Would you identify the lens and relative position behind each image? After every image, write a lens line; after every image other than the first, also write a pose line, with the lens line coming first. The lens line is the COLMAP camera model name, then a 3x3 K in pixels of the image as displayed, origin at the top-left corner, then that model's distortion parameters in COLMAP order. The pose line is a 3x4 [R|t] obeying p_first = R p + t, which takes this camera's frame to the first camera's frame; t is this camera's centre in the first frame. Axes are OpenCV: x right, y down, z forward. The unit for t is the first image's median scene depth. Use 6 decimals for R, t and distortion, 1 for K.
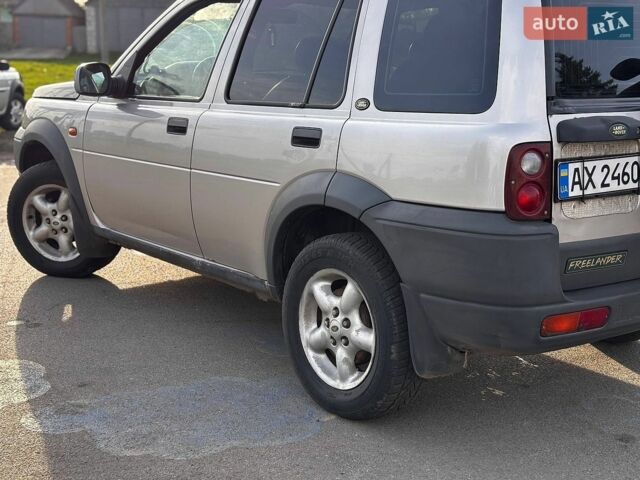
lens RADIAL K [[928.4, 0, 320.0], [0, 928.4, 240.0], [0, 0, 1]] dist [0.244707, -1.152217]
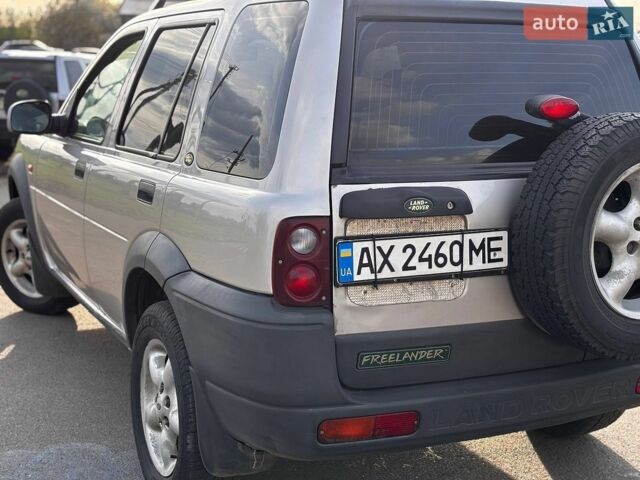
lens RADIAL K [[928.4, 0, 320.0], [0, 928.4, 240.0], [0, 0, 1]] dist [0.244707, -1.152217]
pose [[0.983539, 0.044435, -0.175148, 0.374585], [-0.048661, 0.998617, -0.019906, -0.063683], [0.174022, 0.028101, 0.984341, 0.158461]]
